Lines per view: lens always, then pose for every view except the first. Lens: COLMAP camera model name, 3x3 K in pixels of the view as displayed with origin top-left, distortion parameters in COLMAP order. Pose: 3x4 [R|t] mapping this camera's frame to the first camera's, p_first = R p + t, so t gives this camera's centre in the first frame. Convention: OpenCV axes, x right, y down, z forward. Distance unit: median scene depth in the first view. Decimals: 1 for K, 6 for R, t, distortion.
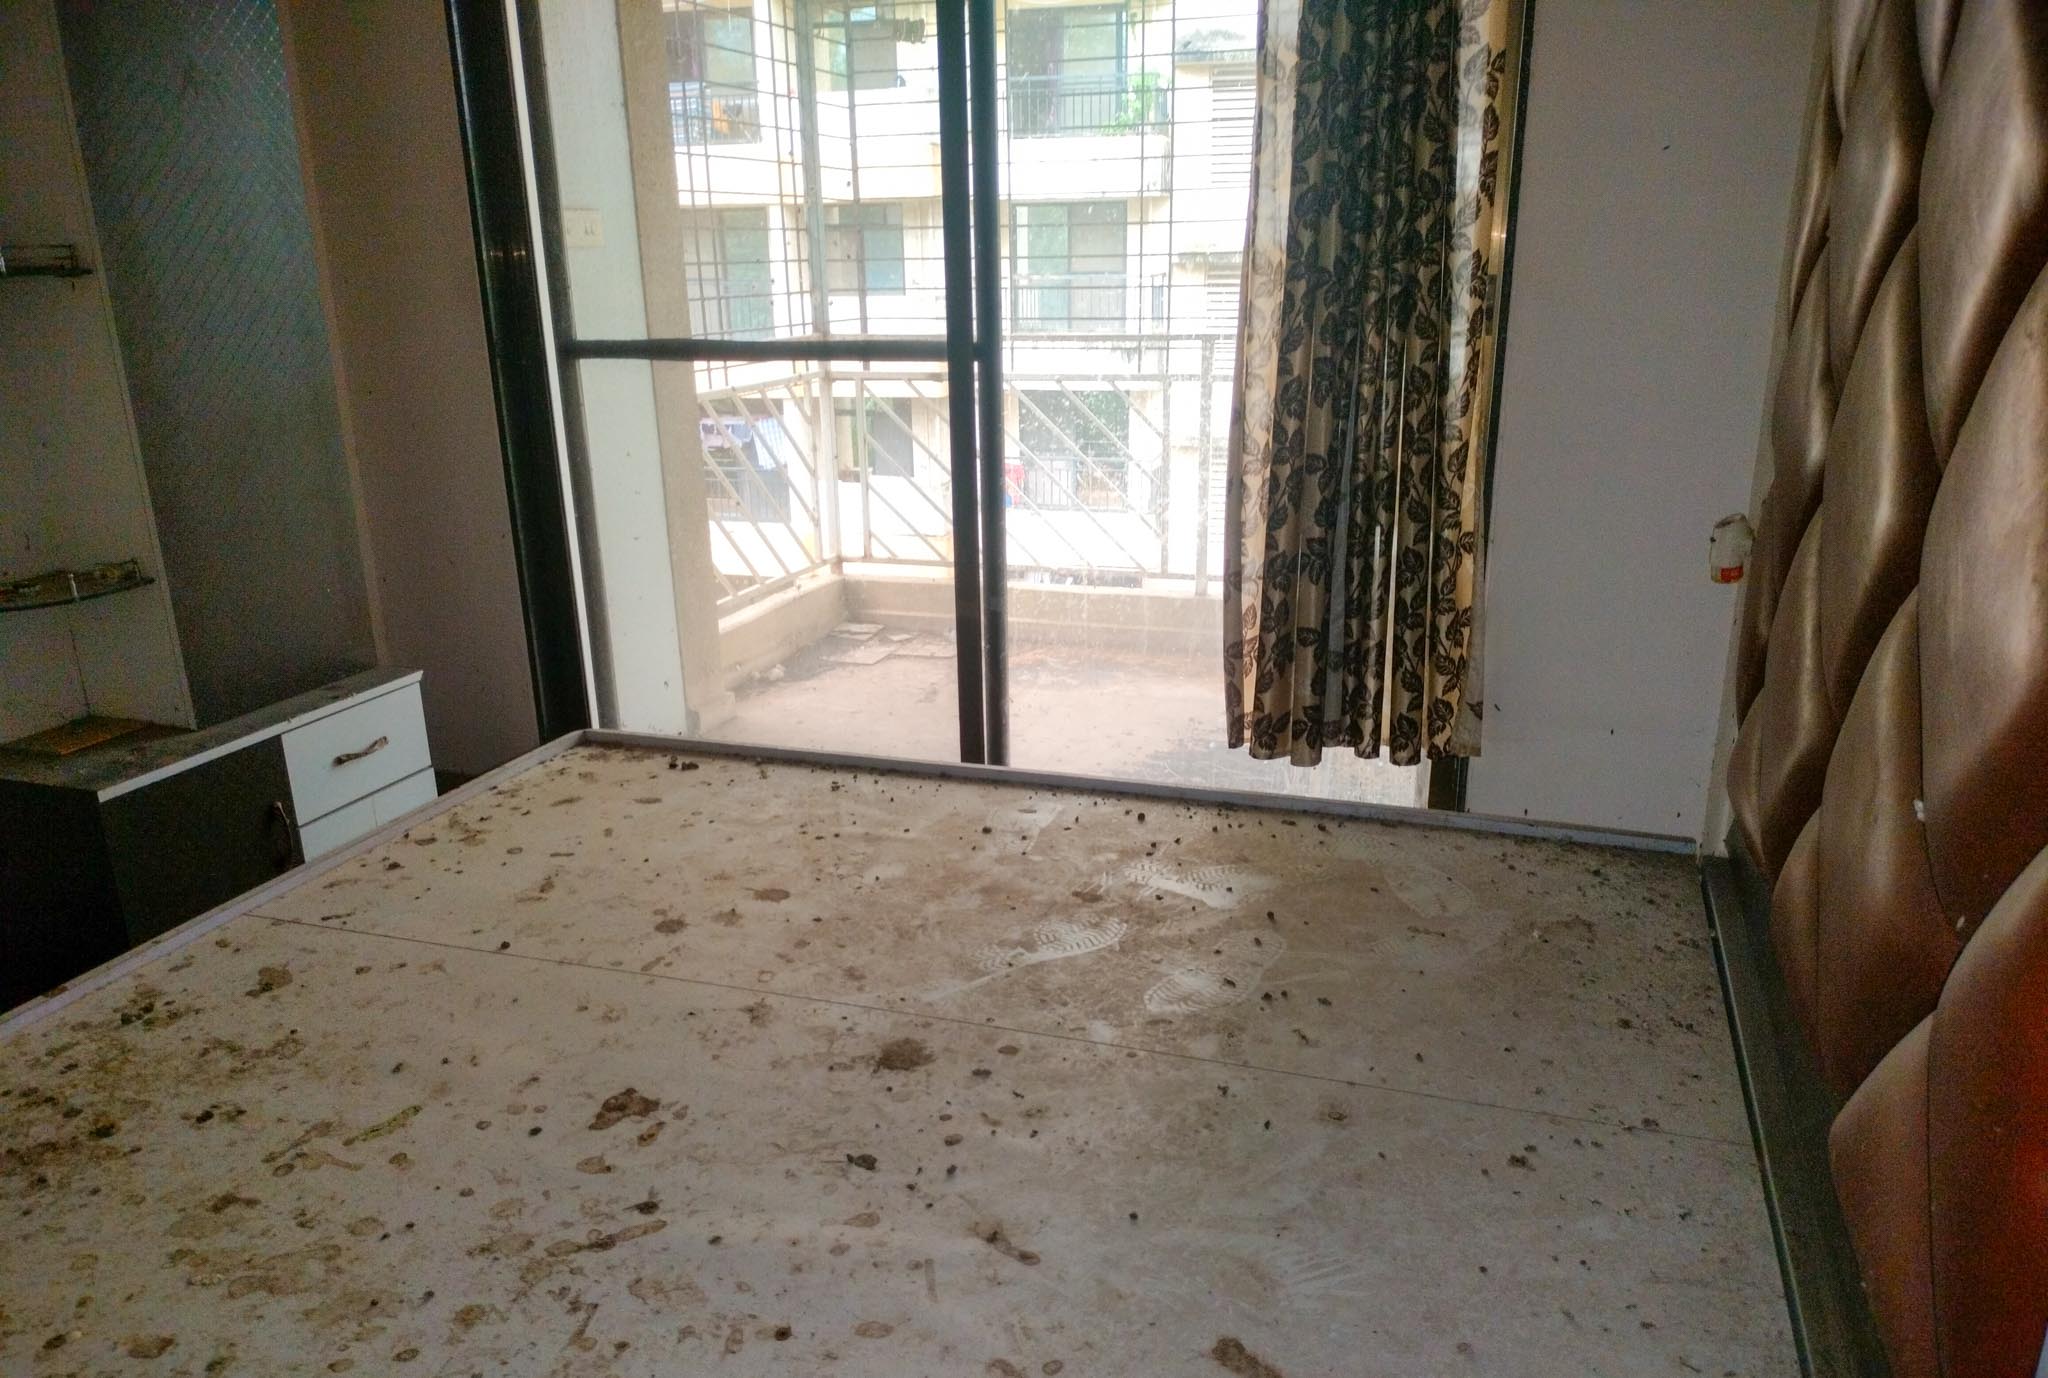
lens RADIAL K [[1512.7, 0, 1081.2], [0, 1512.7, 742.6], [0, 0, 1]] dist [0.062574, -0.082661]
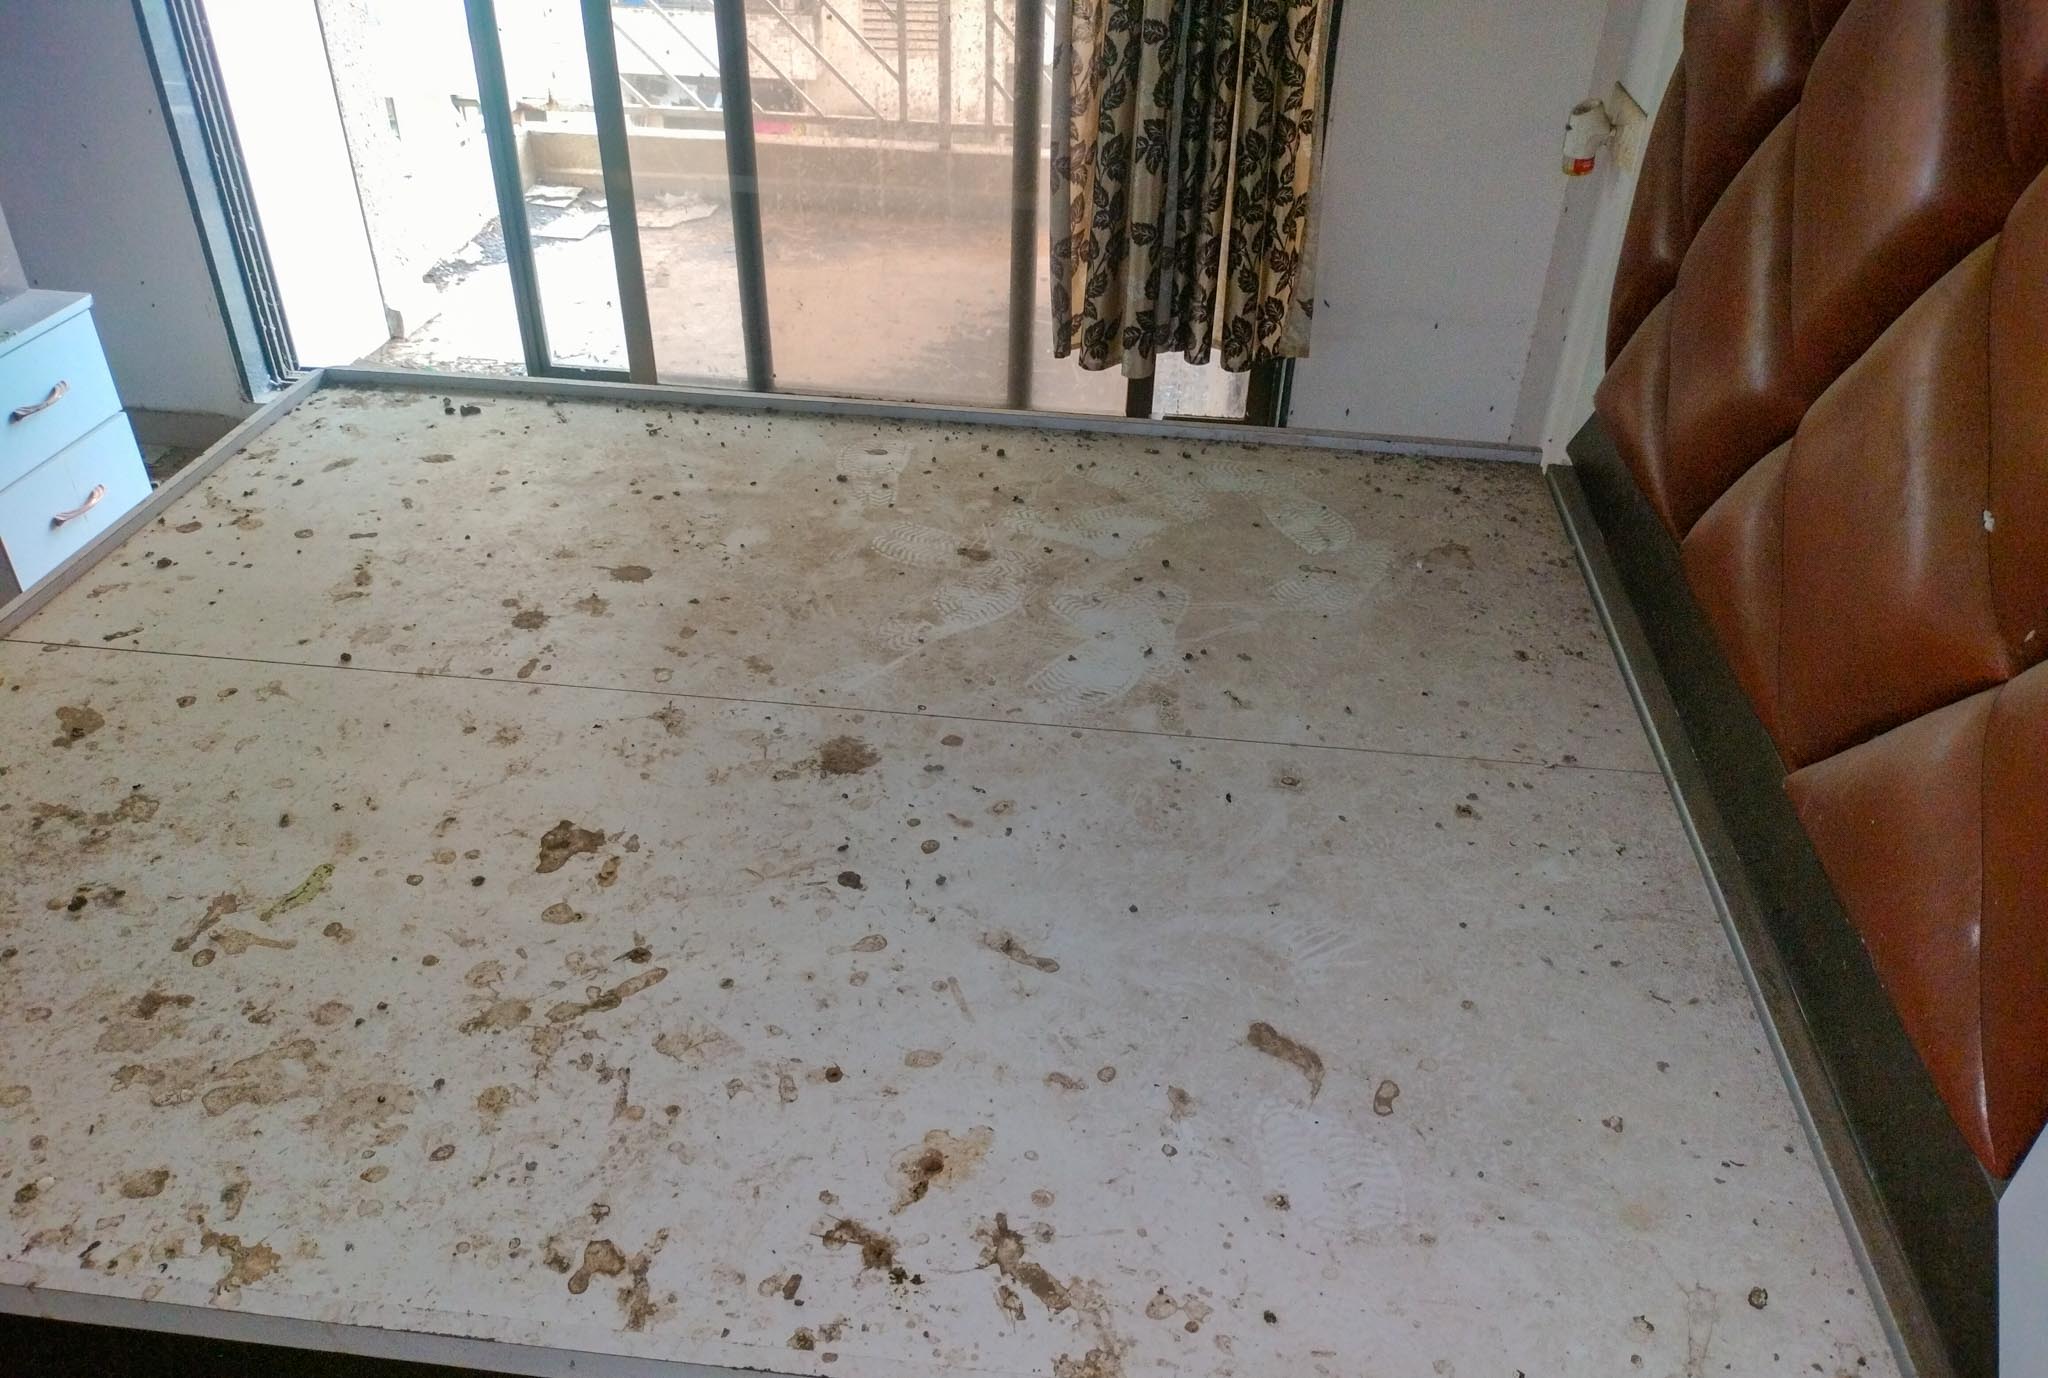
lens RADIAL K [[1512.7, 0, 1101.8], [0, 1512.7, 759.4], [0, 0, 1]] dist [0.062574, -0.082661]
pose [[0.976993, -0.089921, 0.193390, -0.140350], [0.028124, 0.953171, 0.301120, -0.073909], [-0.211411, -0.288753, 0.933770, 0.066931]]
